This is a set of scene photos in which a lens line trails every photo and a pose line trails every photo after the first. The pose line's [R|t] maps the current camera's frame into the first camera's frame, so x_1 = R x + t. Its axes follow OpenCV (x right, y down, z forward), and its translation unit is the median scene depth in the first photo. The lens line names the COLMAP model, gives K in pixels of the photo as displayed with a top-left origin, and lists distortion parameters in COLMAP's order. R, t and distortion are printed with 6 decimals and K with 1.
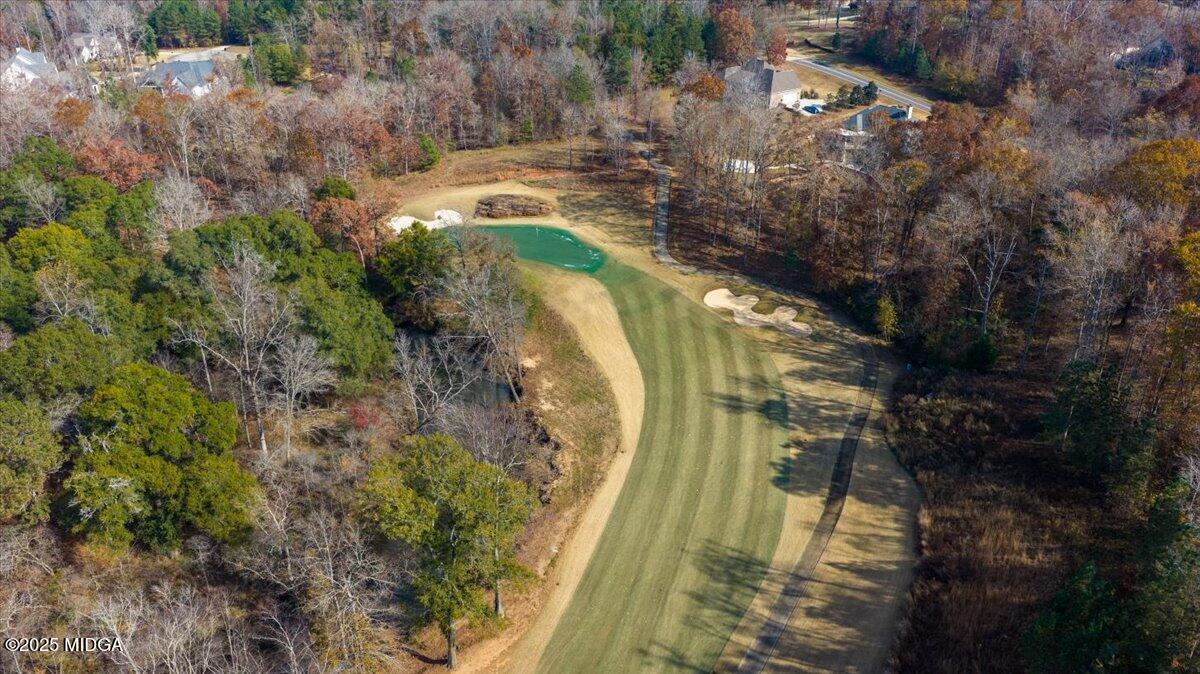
lens RADIAL K [[989.4, 0, 594.5], [0, 989.4, 332.9], [0, 0, 1]] dist [0.020675, -0.041439]
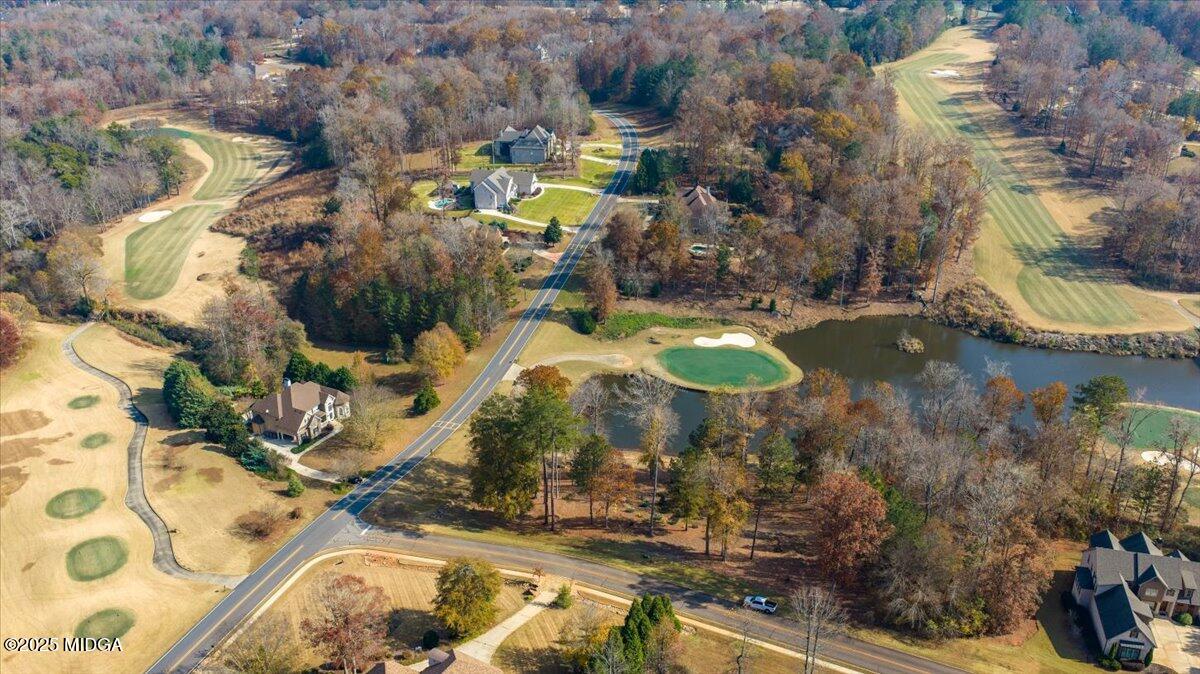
lens RADIAL K [[989.4, 0, 601.1], [0, 989.4, 342.3], [0, 0, 1]] dist [0.020675, -0.041439]
pose [[0.906825, -0.177457, 0.382332, -0.106707], [0.190303, 0.981716, 0.004292, 0.655536], [-0.376103, 0.068867, 0.924015, -1.777457]]
